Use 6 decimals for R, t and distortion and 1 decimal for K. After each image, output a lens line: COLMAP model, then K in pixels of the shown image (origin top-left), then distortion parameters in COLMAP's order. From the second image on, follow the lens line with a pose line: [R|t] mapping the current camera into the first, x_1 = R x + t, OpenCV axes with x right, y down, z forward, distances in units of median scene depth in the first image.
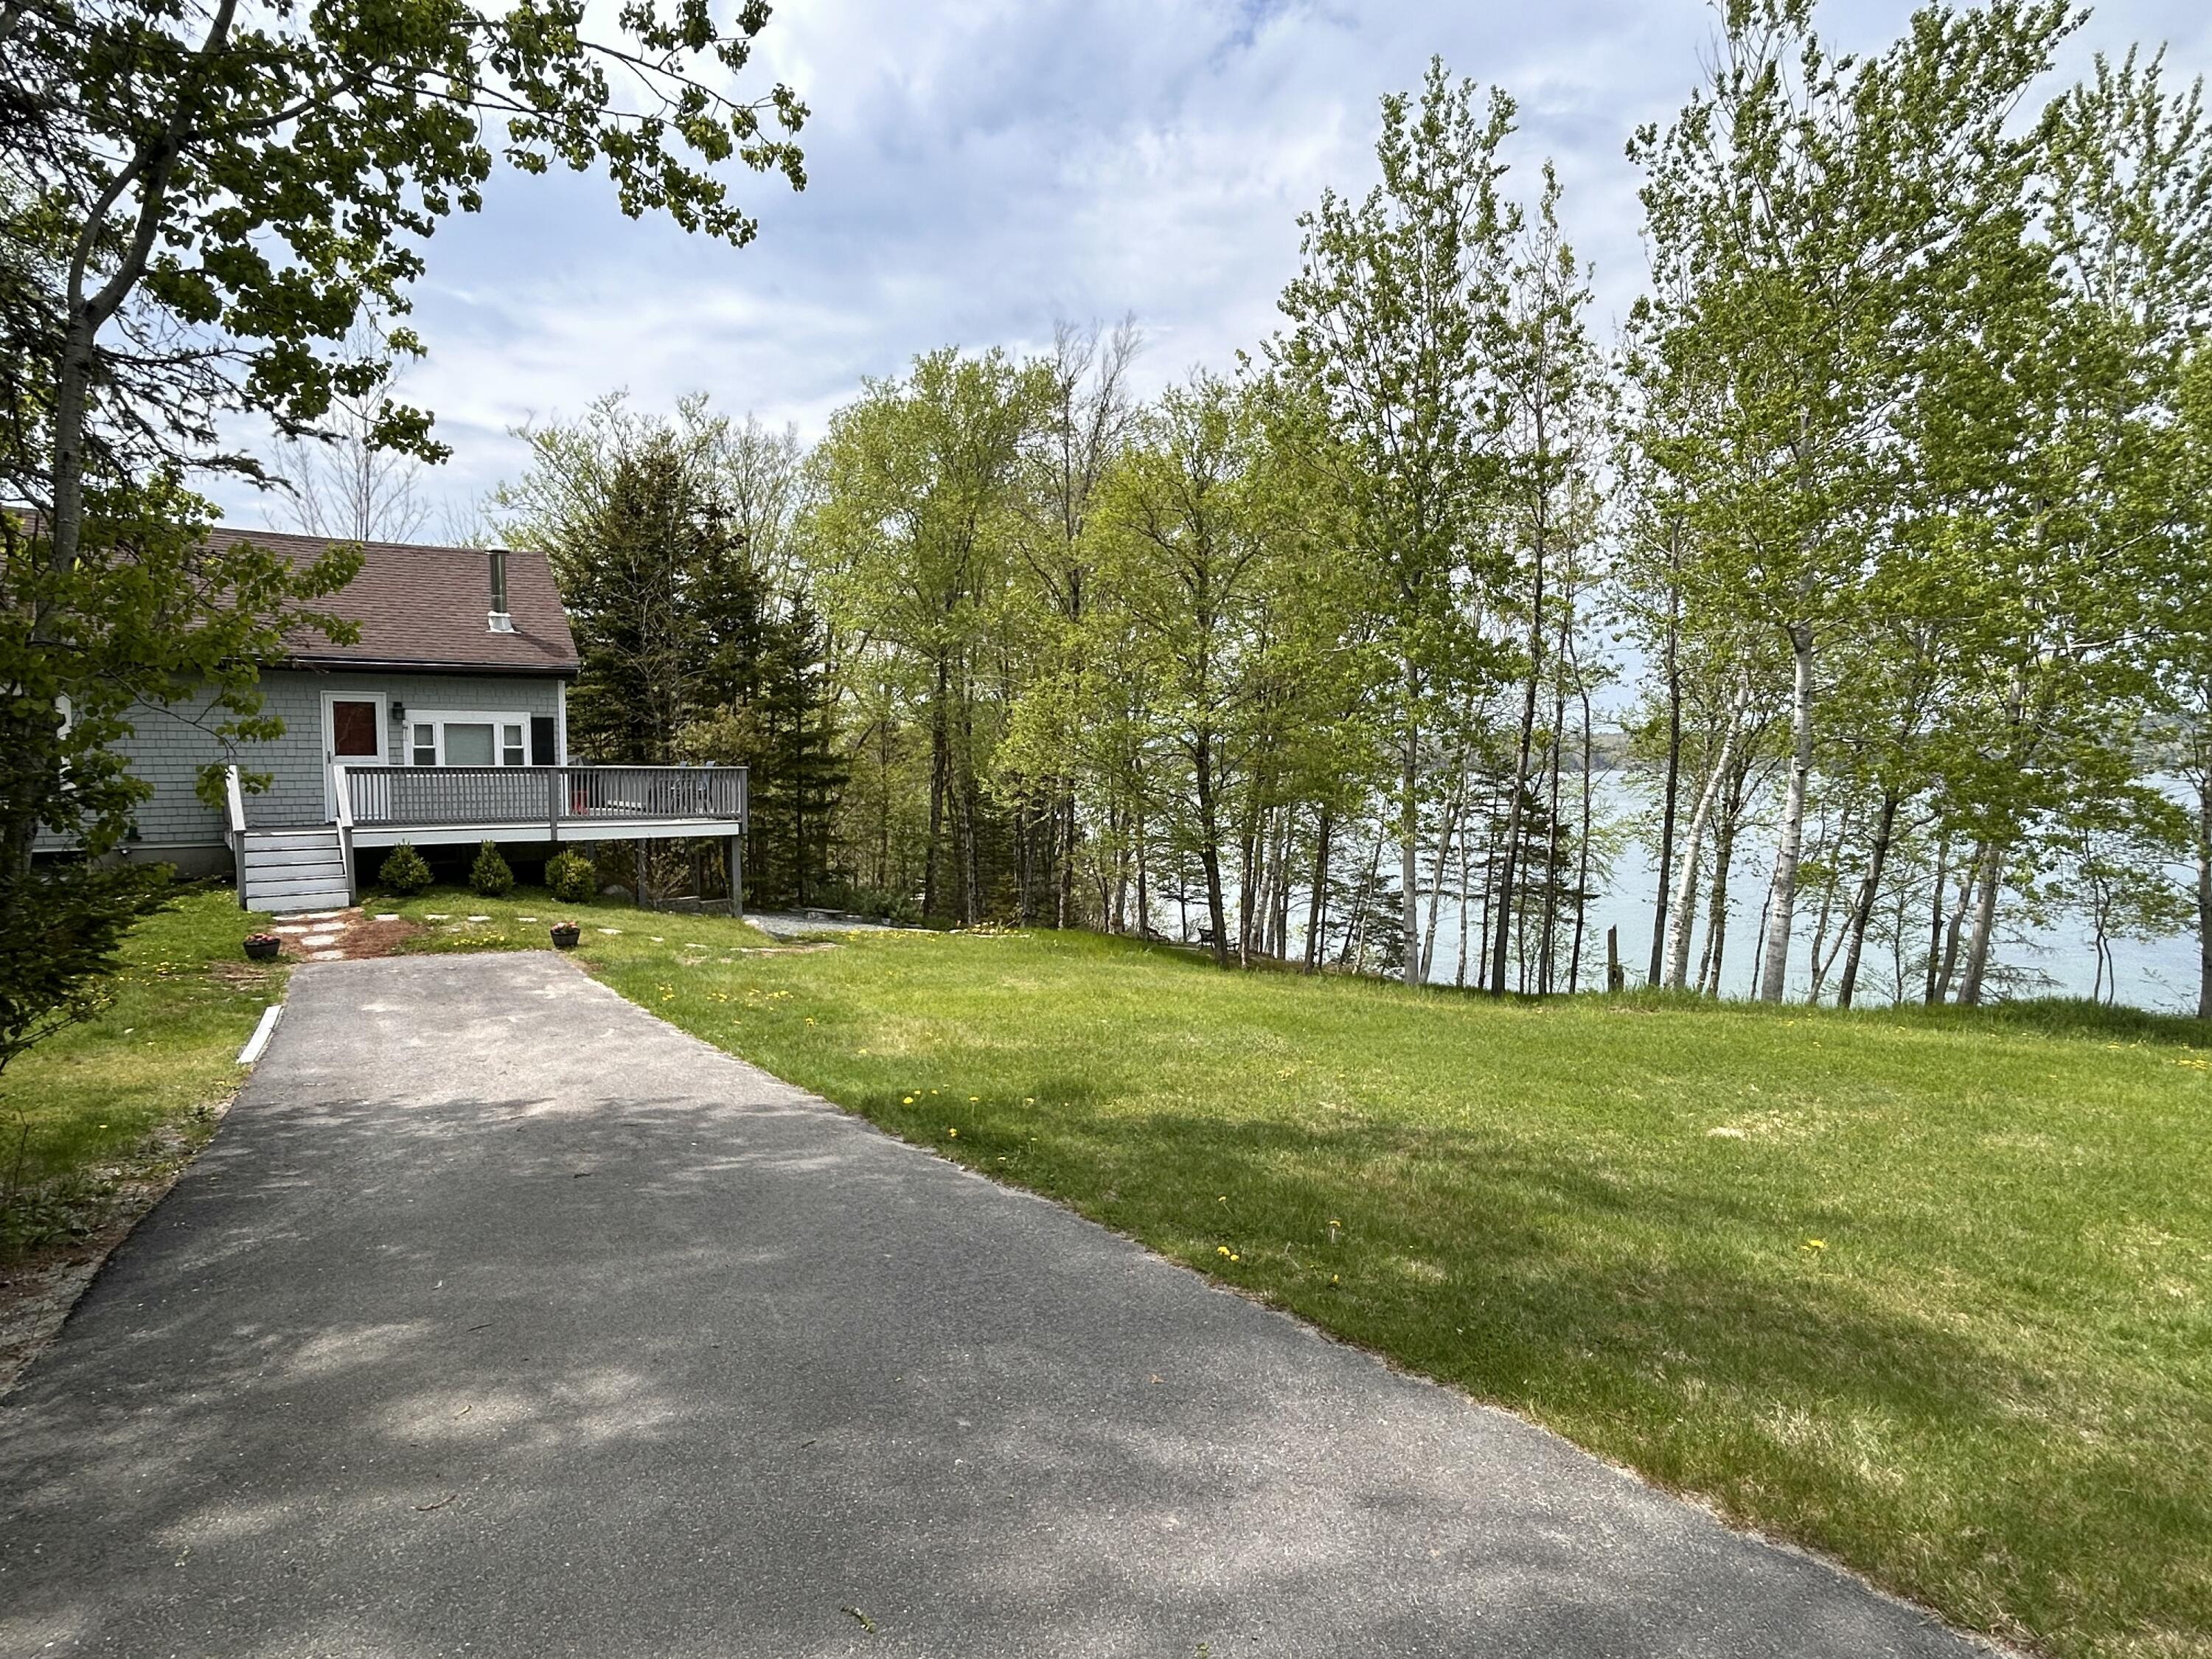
lens RADIAL K [[1257.9, 0, 1095.7], [0, 1257.9, 838.9], [0, 0, 1]] dist [0.002903, 0.001251]
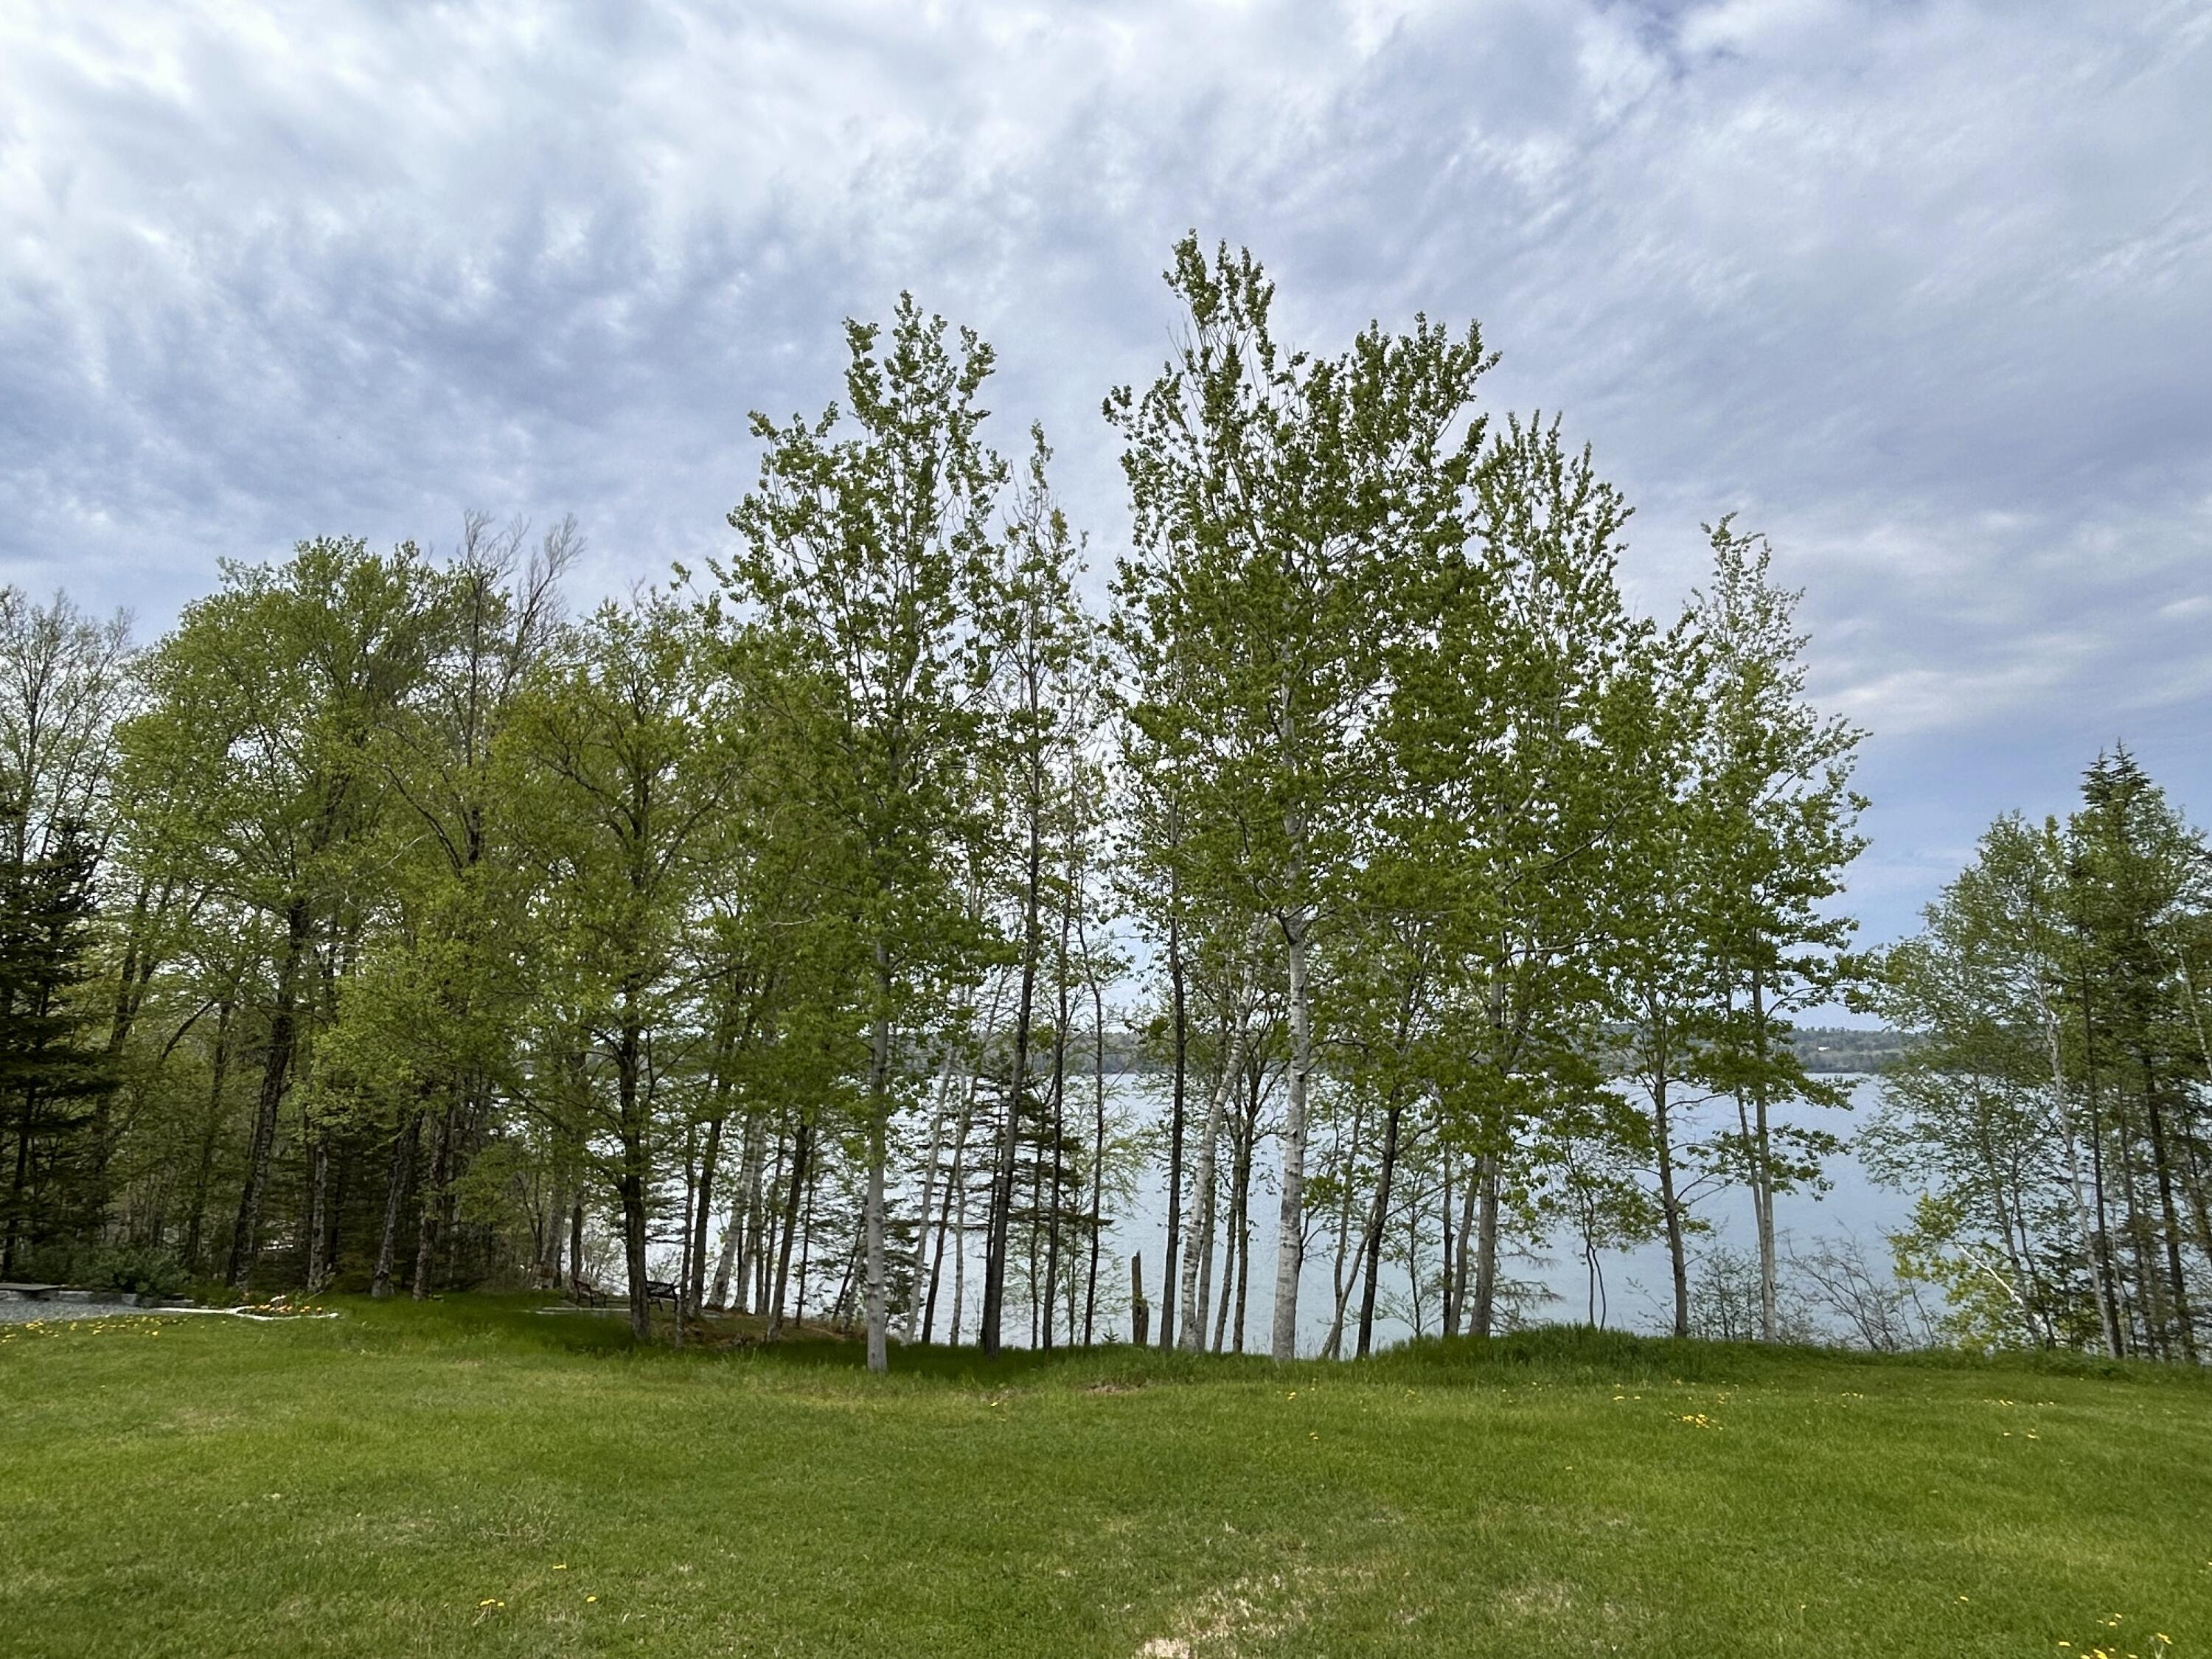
lens RADIAL K [[1396.6, 0, 1107.5], [0, 1396.6, 818.6], [0, 0, 1]] dist [0.001287, 0.001314]
pose [[0.936990, 0.064475, 0.343355, 0.066724], [0.017018, 0.973232, -0.229194, -0.005943], [-0.348942, 0.220595, 0.910811, 0.087901]]
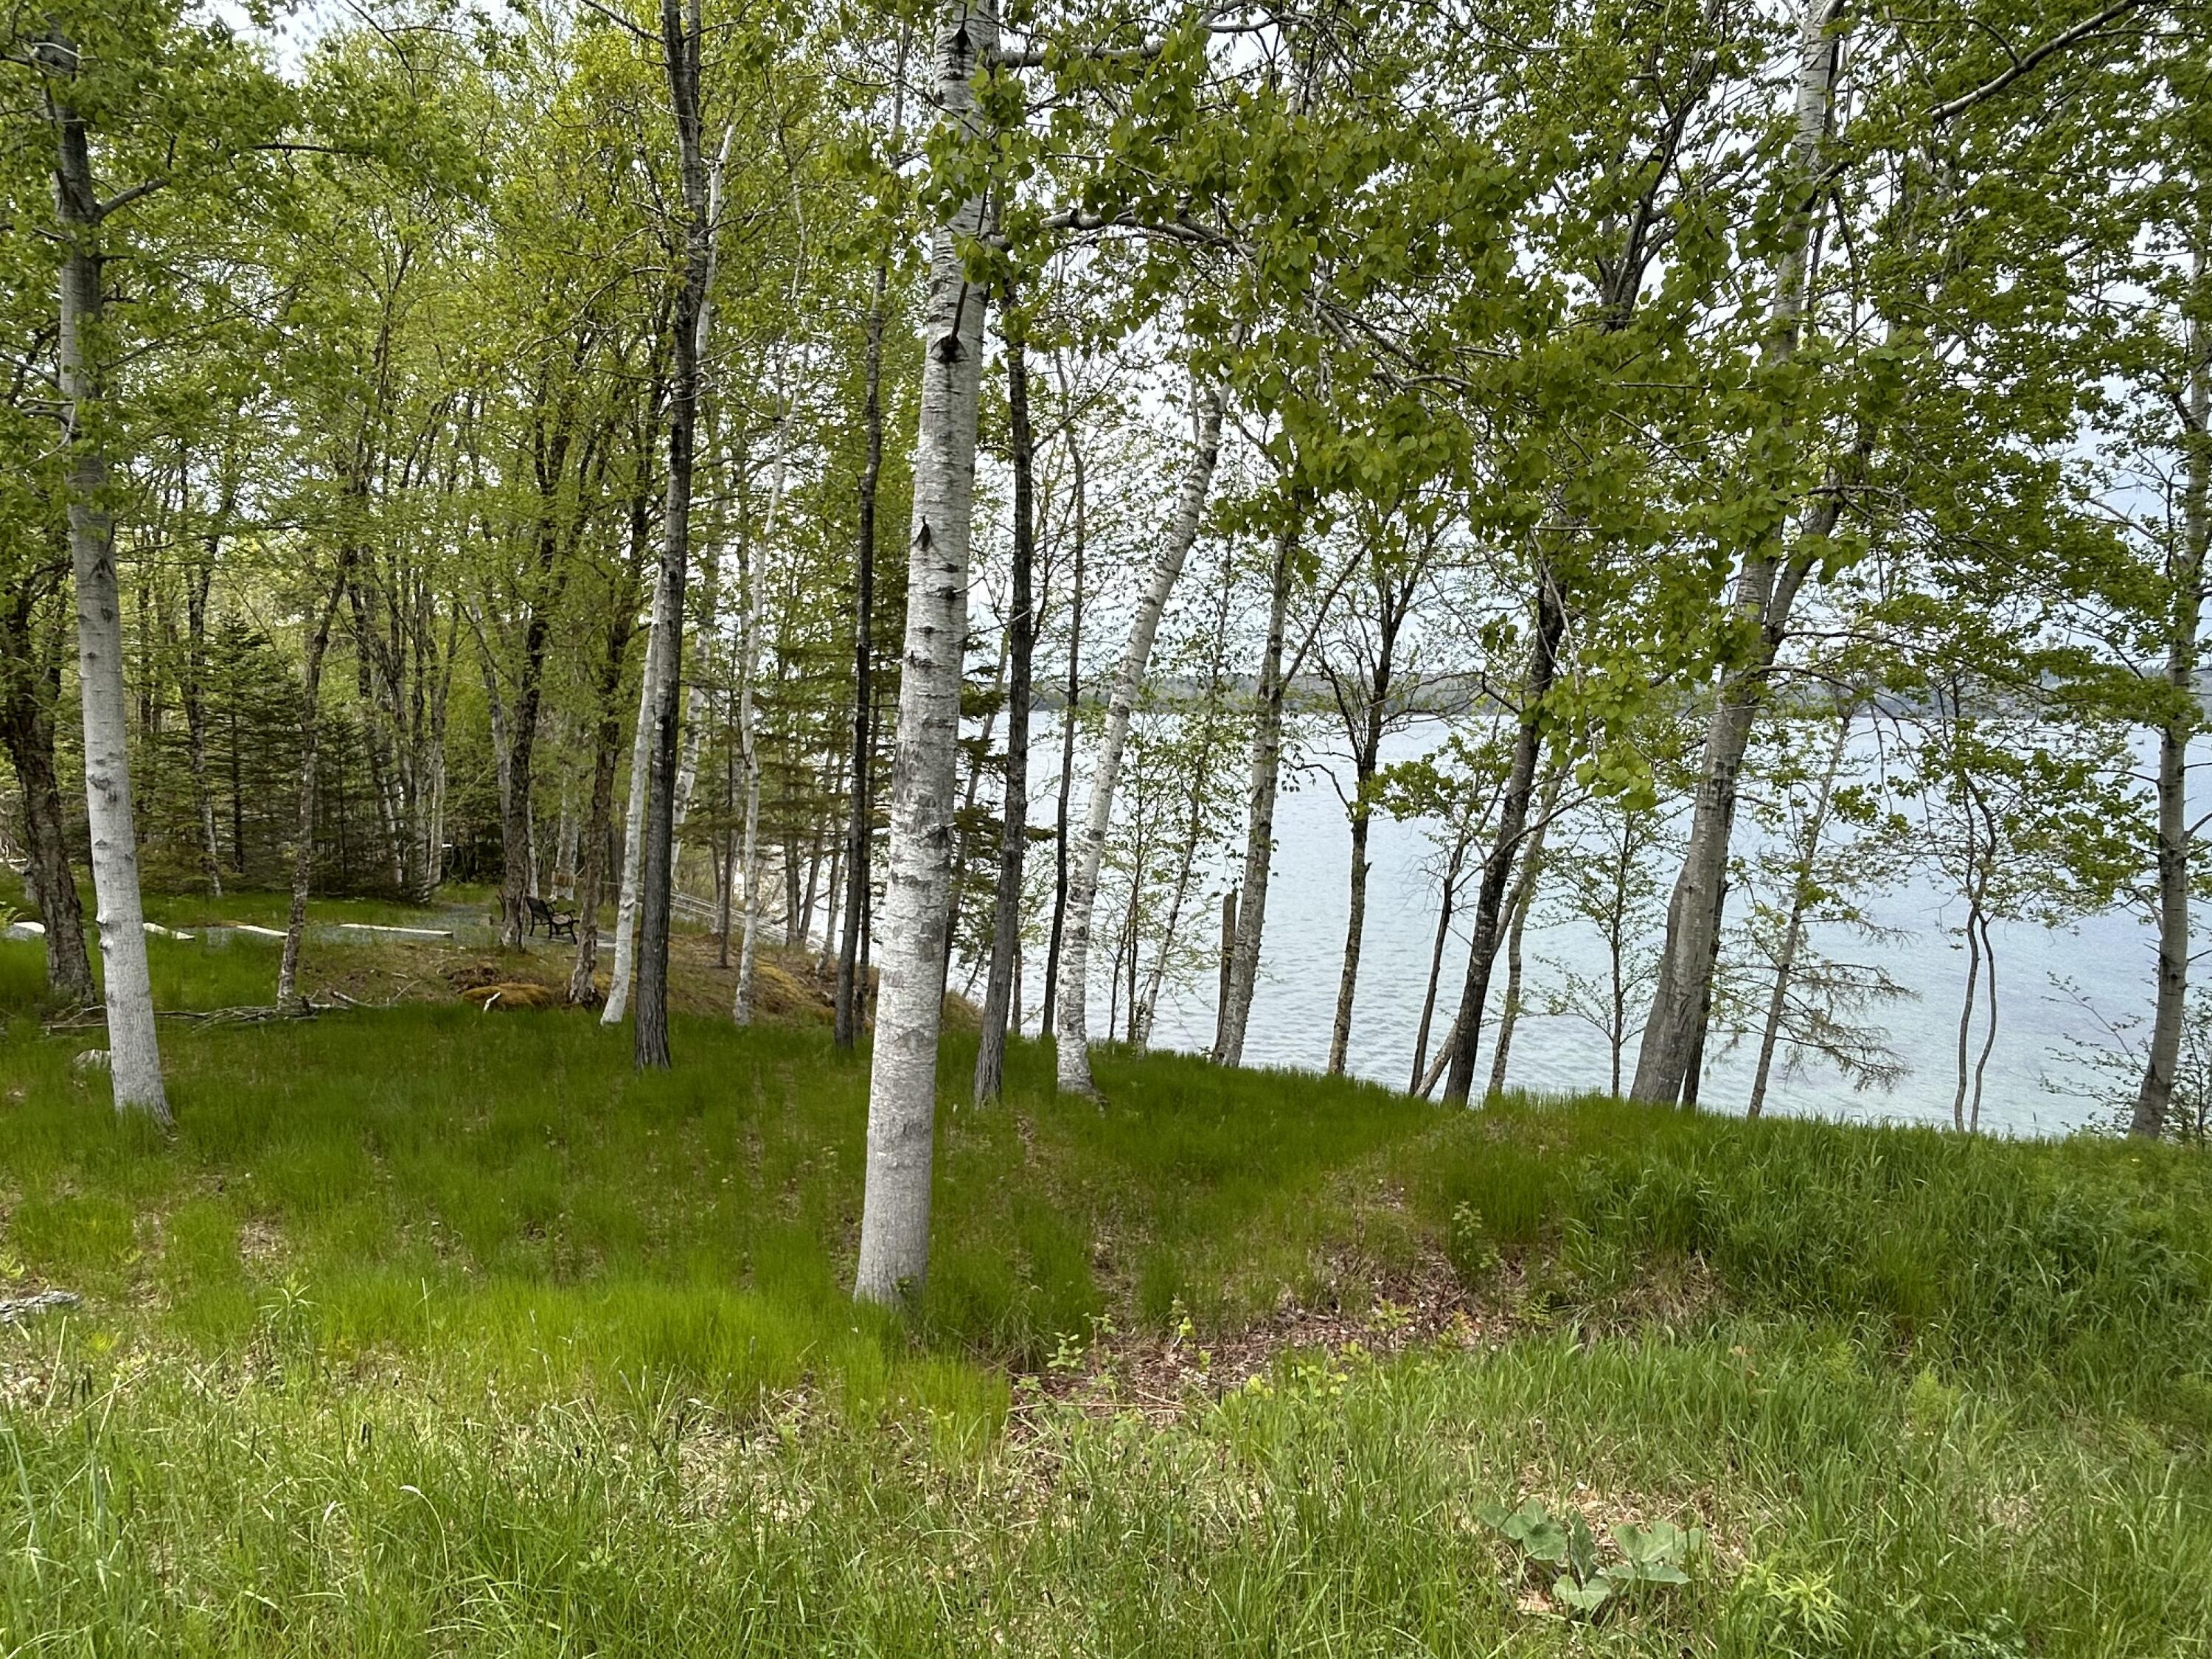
lens RADIAL K [[1396.6, 0, 1094.8], [0, 1396.6, 828.1], [0, 0, 1]] dist [0.001287, 0.001314]
pose [[0.994559, 0.004167, 0.104091, 0.518834], [-0.007361, 0.999513, 0.030321, 0.037527], [-0.103914, -0.030922, 0.994105, 0.644154]]
